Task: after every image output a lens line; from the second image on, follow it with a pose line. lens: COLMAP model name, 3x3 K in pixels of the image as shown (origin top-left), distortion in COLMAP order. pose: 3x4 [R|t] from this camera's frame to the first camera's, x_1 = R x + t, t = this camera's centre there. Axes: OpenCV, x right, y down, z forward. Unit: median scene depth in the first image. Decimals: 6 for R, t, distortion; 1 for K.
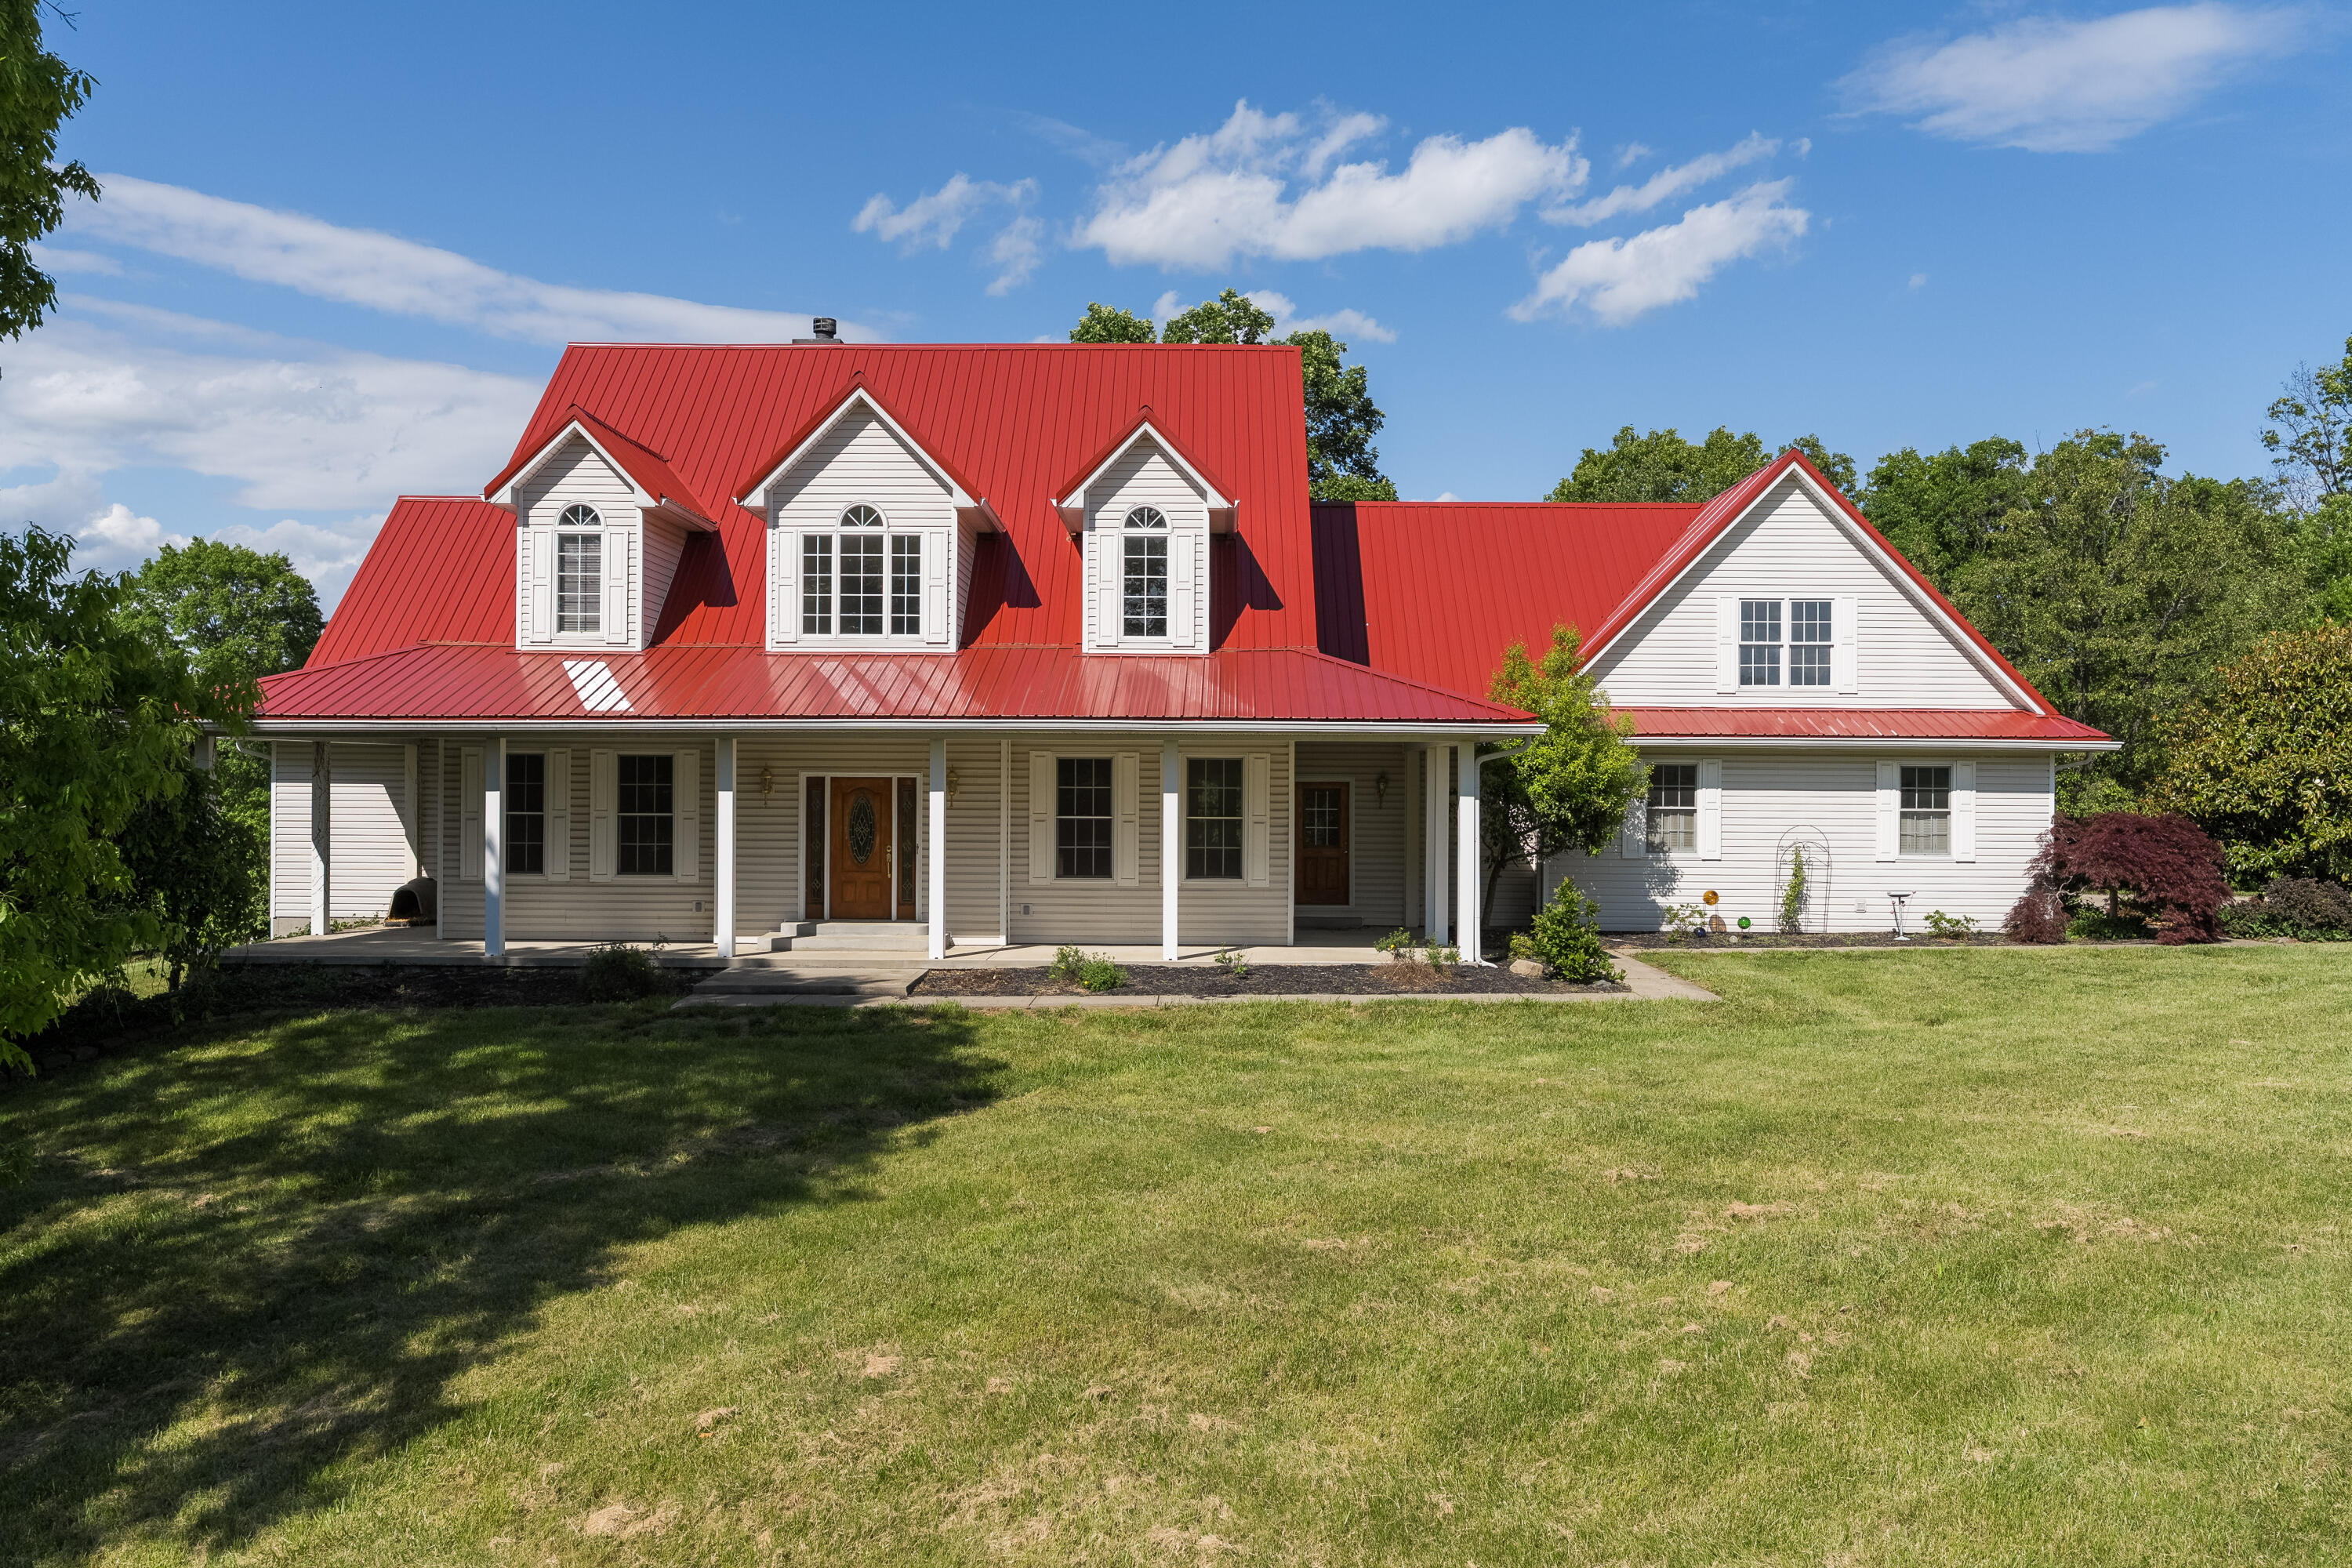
lens RADIAL K [[1685.4, 0, 1177.2], [0, 1685.4, 783.8], [0, 0, 1]] dist [-0.003885, -0.000346]
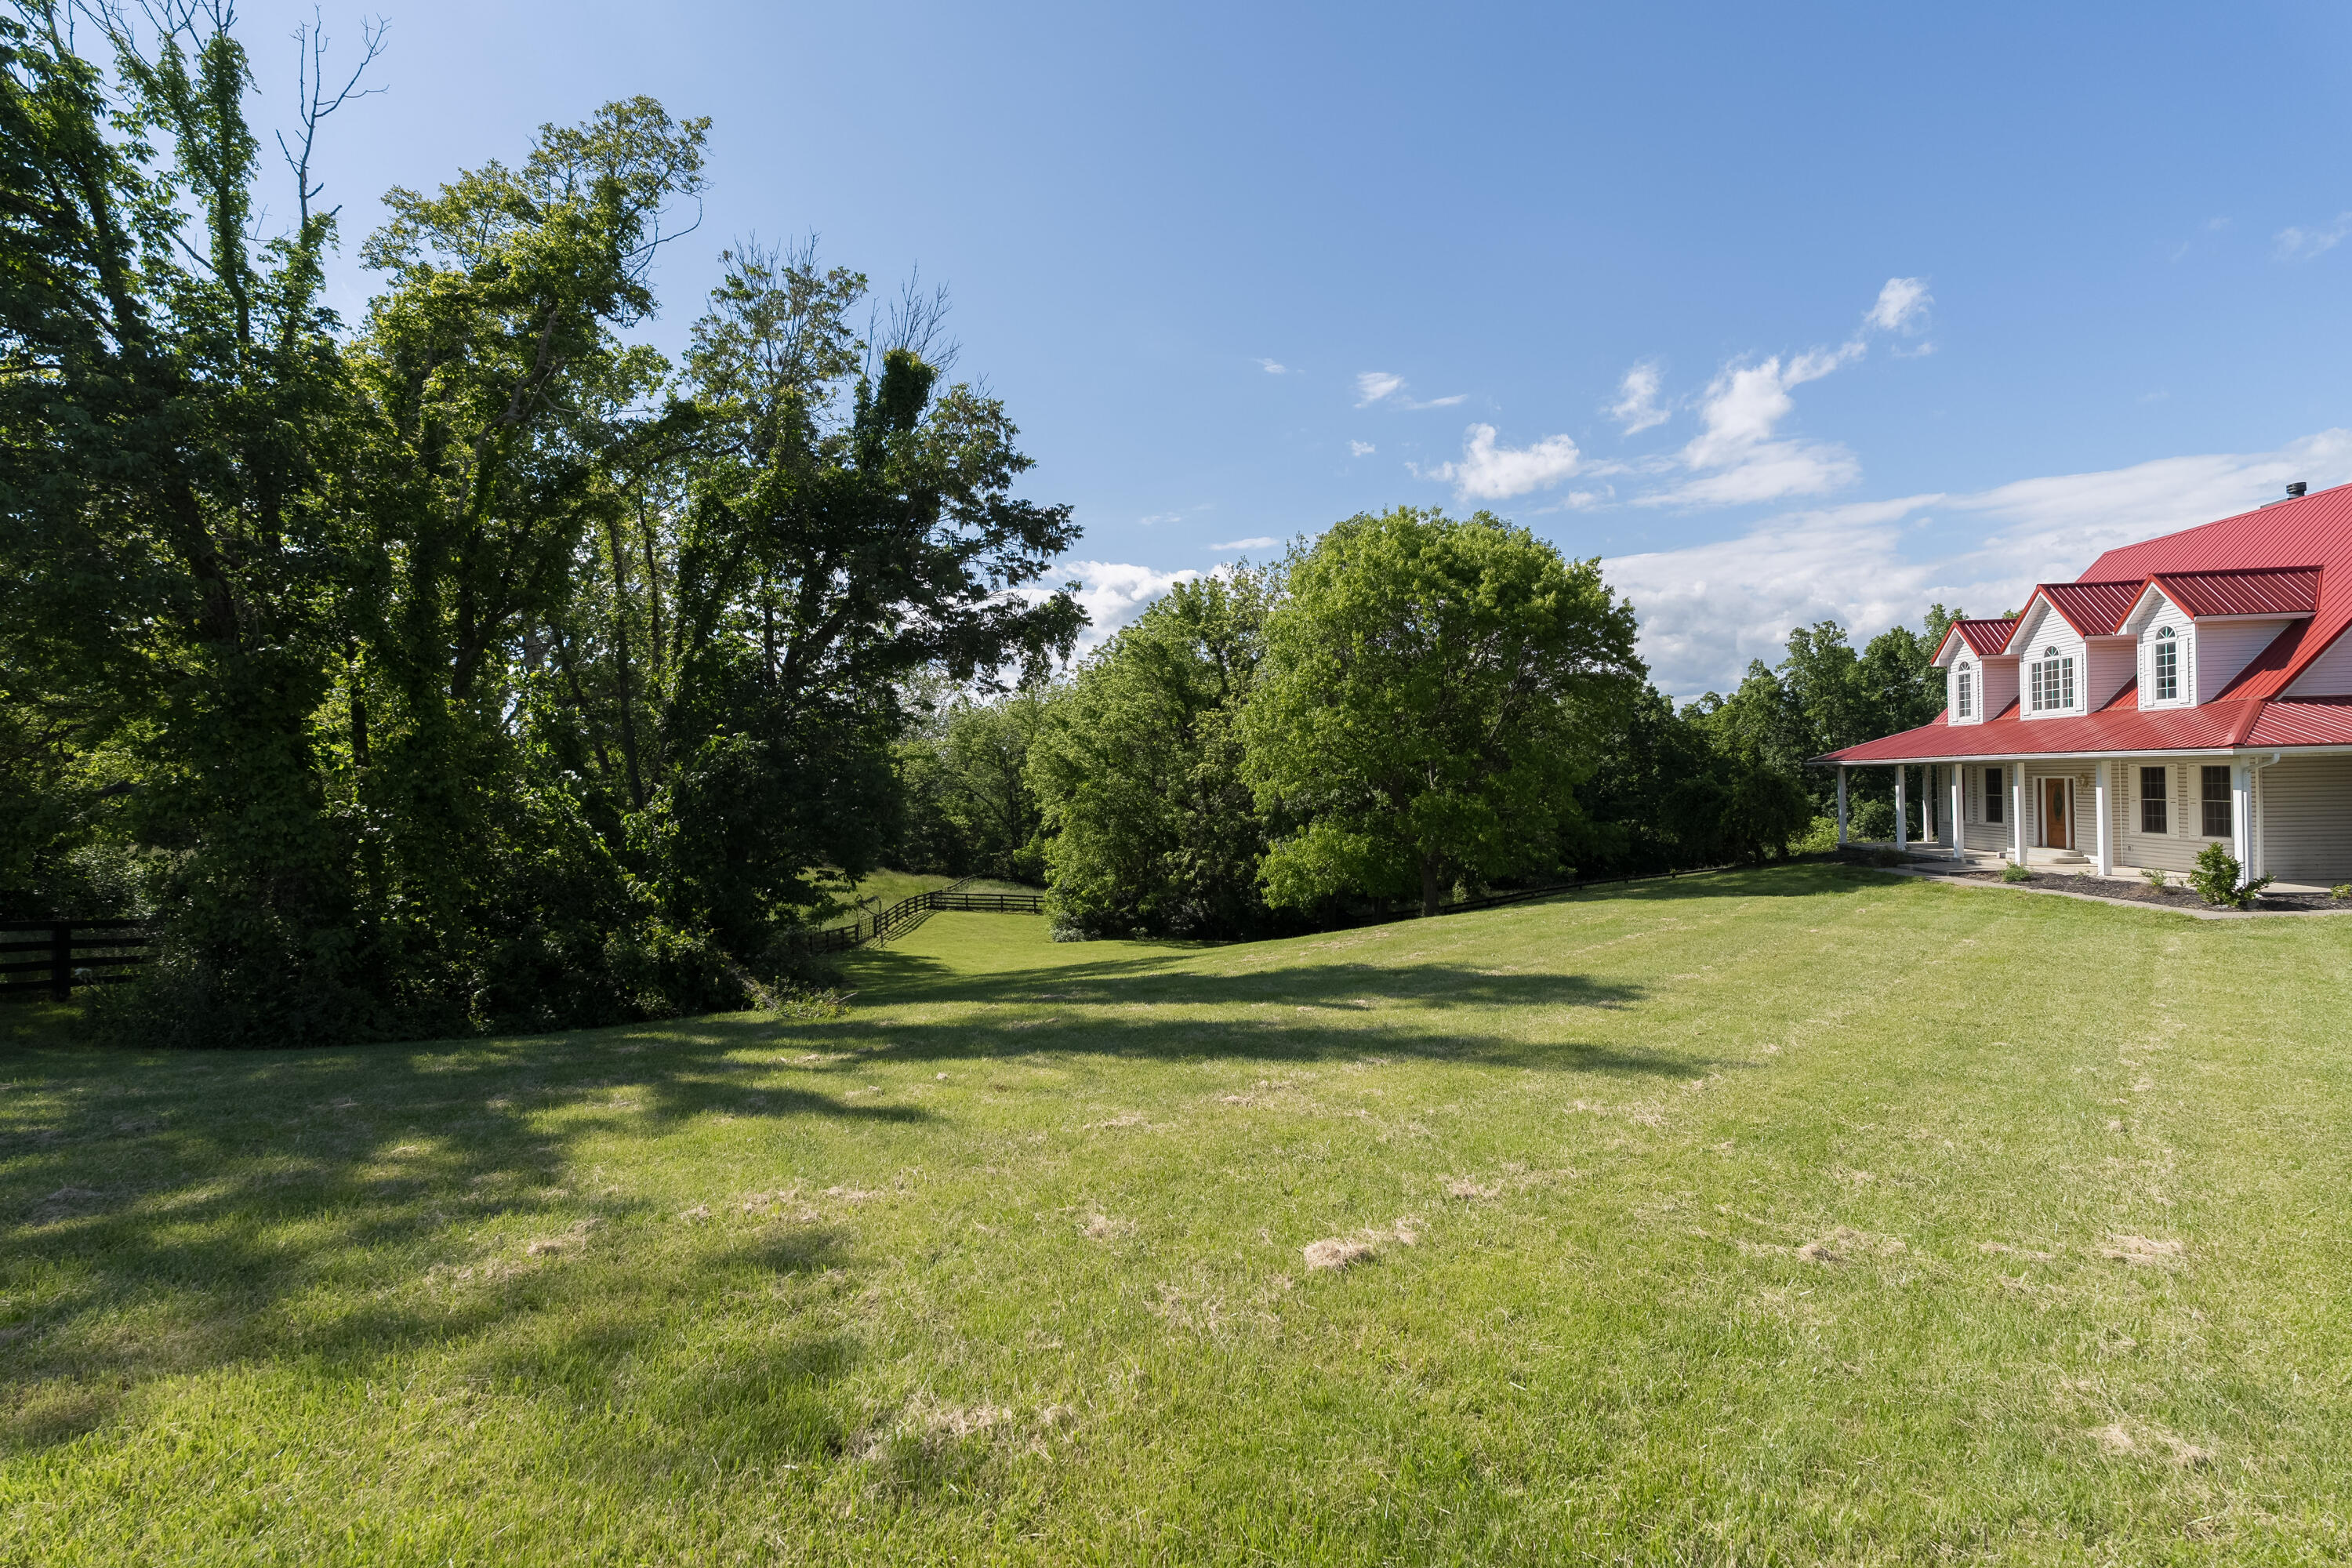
lens RADIAL K [[1025.1, 0, 1175.3], [0, 1025.1, 781.4], [0, 0, 1]] dist [-0.000091, -0.000008]
pose [[-0.041186, -0.010350, -0.999098, 1.092985], [0.003683, 0.999938, -0.010510, 0.007710], [0.999145, -0.004113, -0.041145, -0.008535]]
